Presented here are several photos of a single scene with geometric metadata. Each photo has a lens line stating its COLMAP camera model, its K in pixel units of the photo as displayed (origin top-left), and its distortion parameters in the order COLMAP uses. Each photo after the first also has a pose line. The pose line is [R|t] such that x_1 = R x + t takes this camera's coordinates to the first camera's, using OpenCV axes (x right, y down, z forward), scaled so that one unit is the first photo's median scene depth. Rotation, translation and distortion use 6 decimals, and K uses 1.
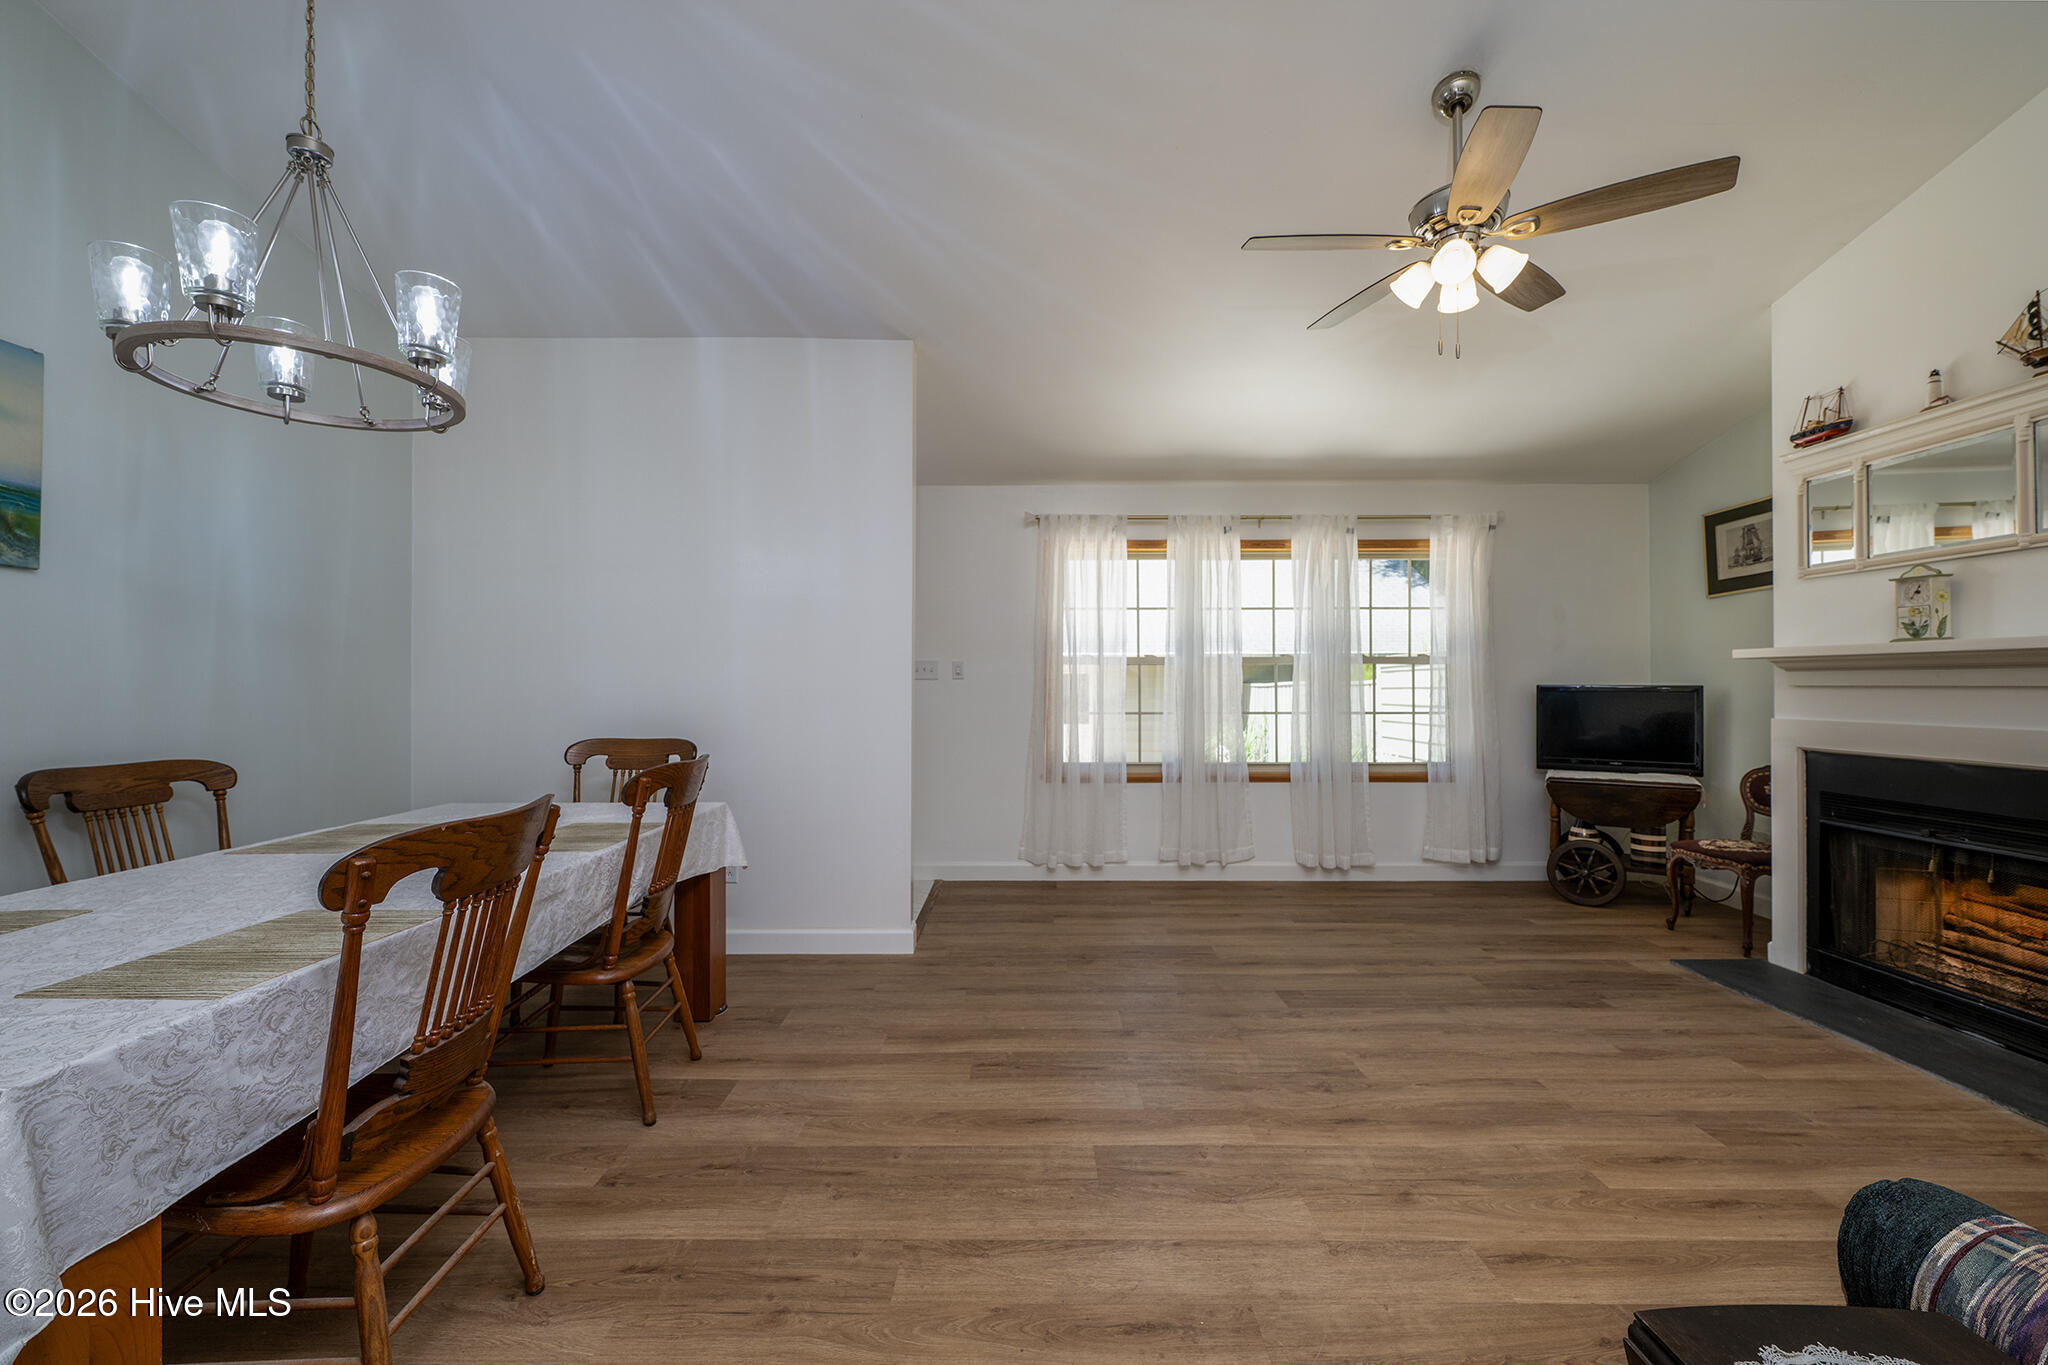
lens RADIAL K [[821.3, 0, 1018.5], [0, 821.3, 683.9], [0, 0, 1]] dist [-0.003428, -0.000067]
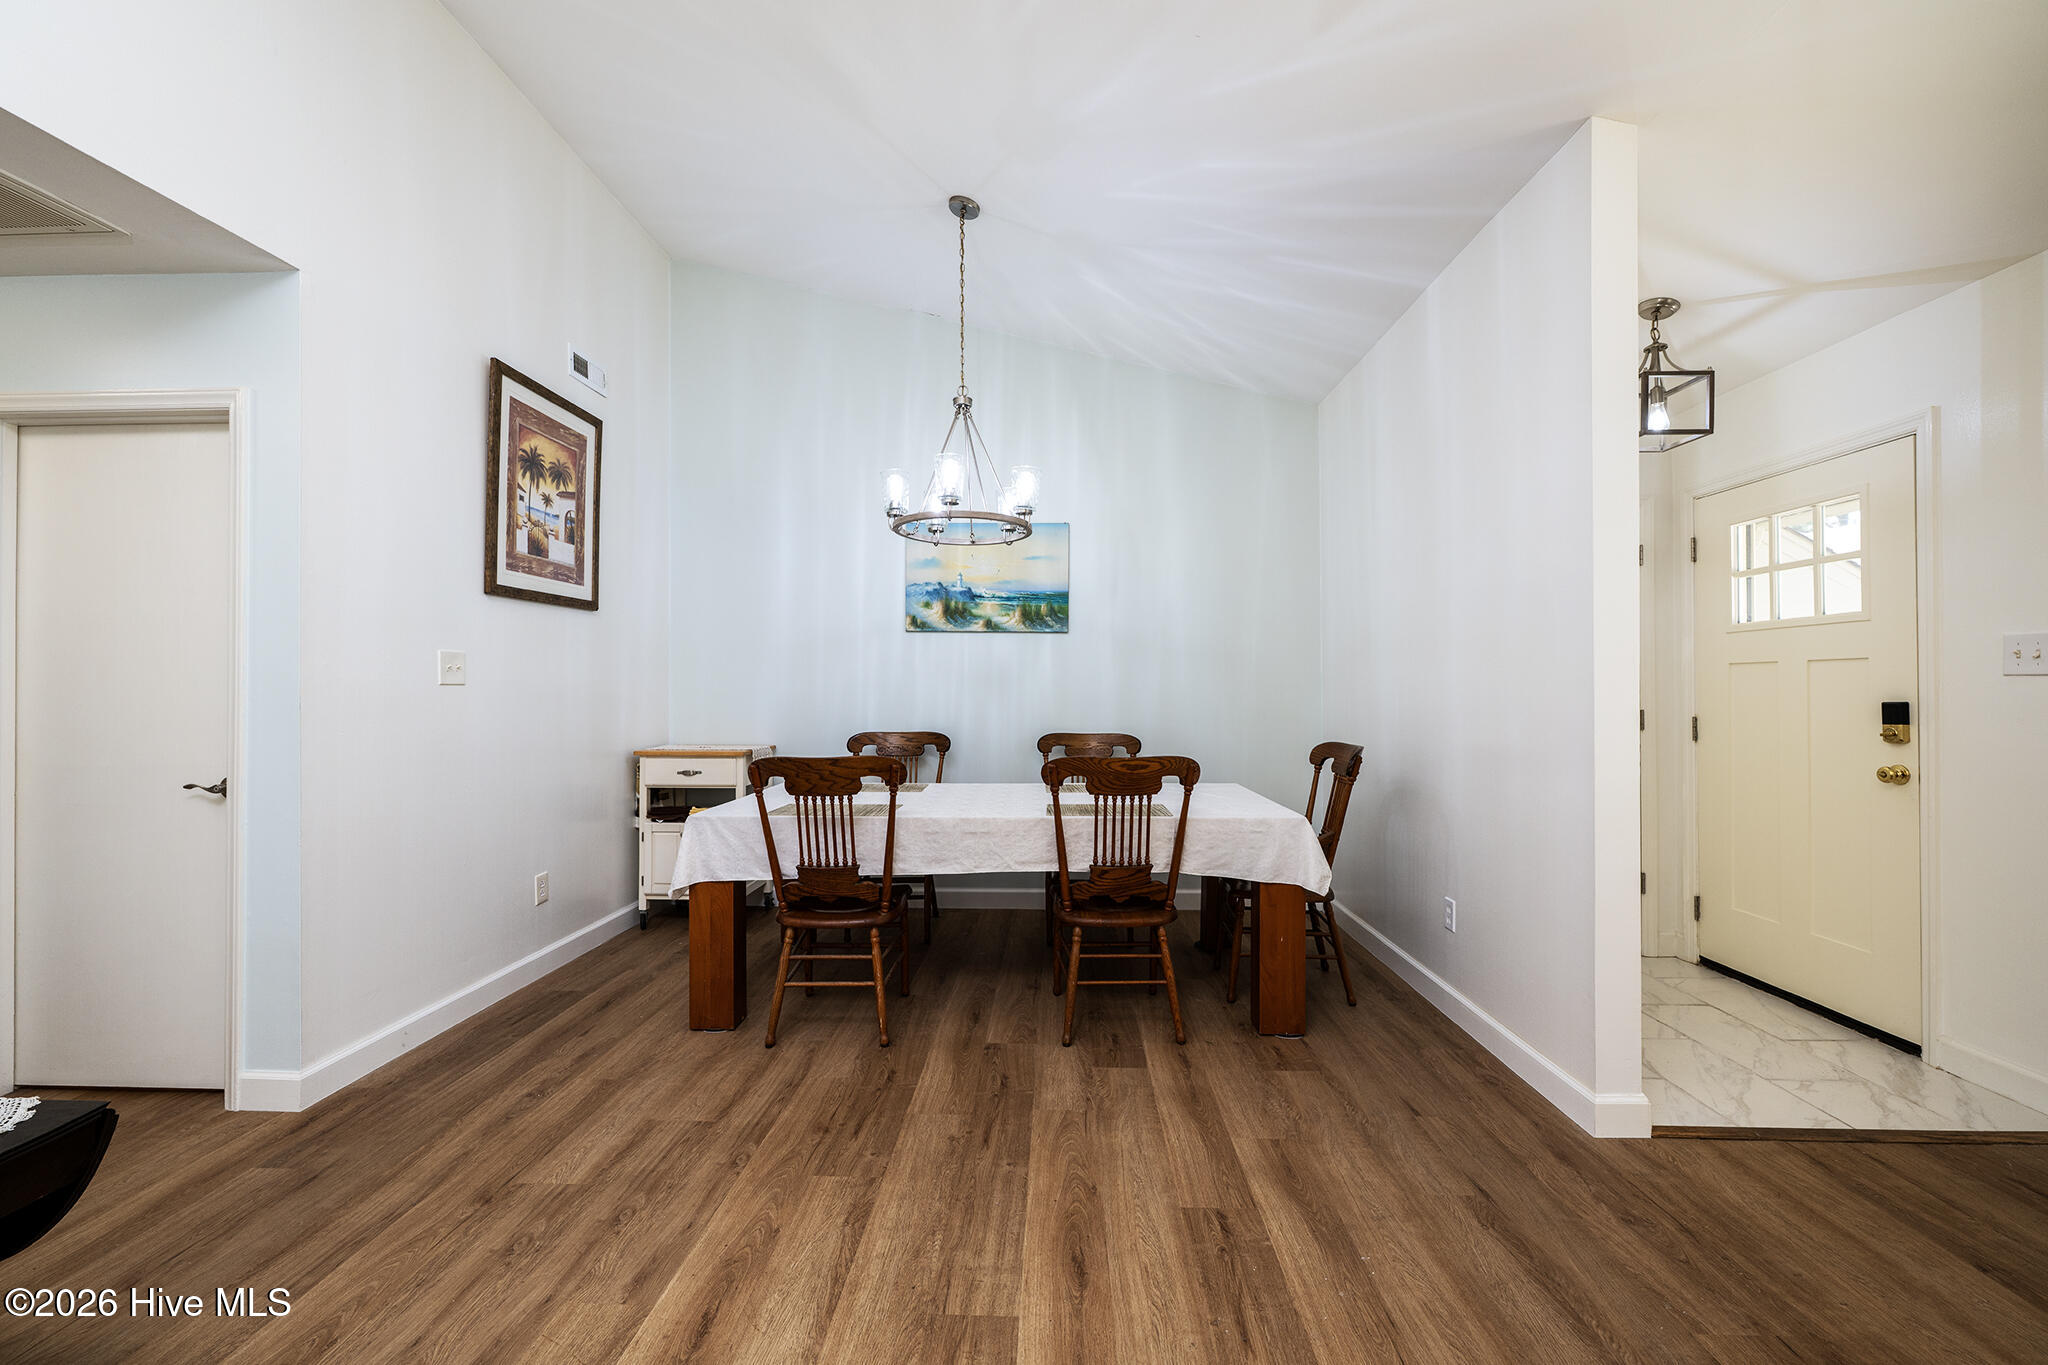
lens RADIAL K [[821.3, 0, 1035.0], [0, 821.3, 677.4], [0, 0, 1]] dist [-0.003428, -0.000067]
pose [[-0.037219, -0.012761, -0.999226, 0.551192], [0.004302, 0.999907, -0.012930, -0.003078], [0.999298, -0.004780, -0.037161, 0.688047]]
